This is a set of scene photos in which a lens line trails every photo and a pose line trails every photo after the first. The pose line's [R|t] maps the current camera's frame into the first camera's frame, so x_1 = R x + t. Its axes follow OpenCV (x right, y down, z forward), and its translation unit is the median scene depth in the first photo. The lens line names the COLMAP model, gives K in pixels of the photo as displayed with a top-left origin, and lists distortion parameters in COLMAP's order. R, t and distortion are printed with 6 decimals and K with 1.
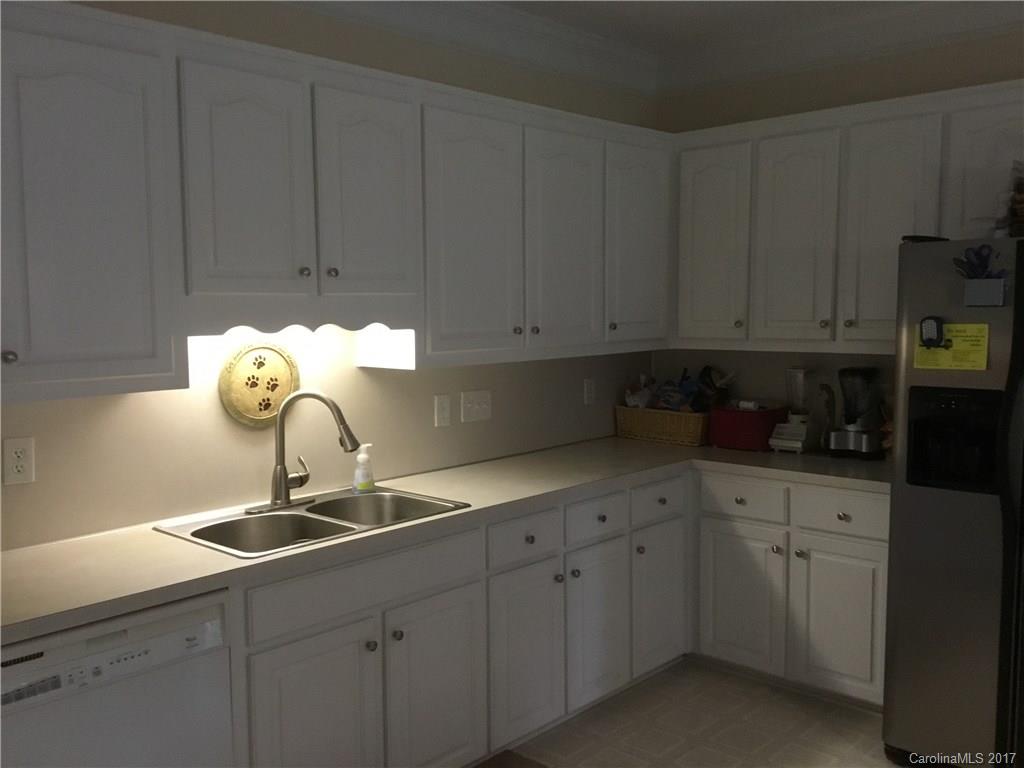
lens RADIAL K [[927.5, 0, 509.2], [0, 927.5, 389.0], [0, 0, 1]] dist [0.066439, -0.134432]
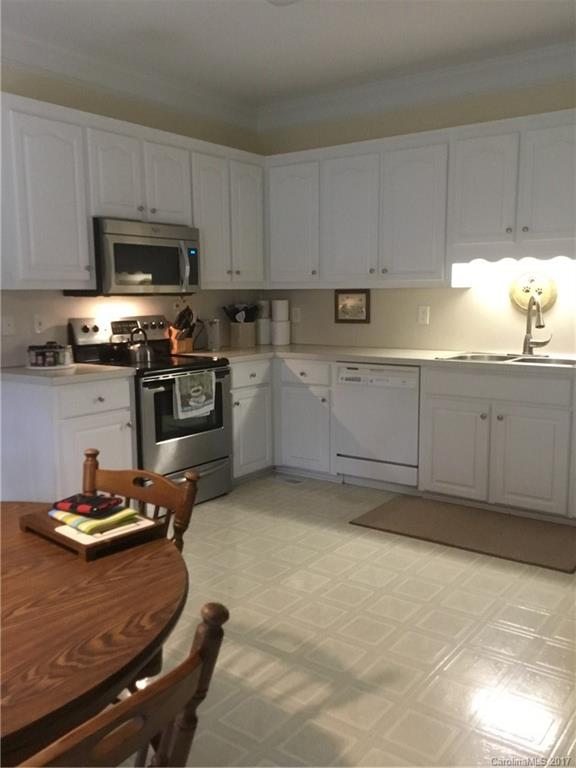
lens RADIAL K [[695.6, 0, 280.4], [0, 695.6, 381.8], [0, 0, 1]] dist [0.066439, -0.134432]
pose [[0.099307, 0.134085, -0.985982, 1.269526], [-0.093627, 0.987743, 0.124894, 0.053358], [0.990642, 0.079912, 0.110643, 0.390219]]
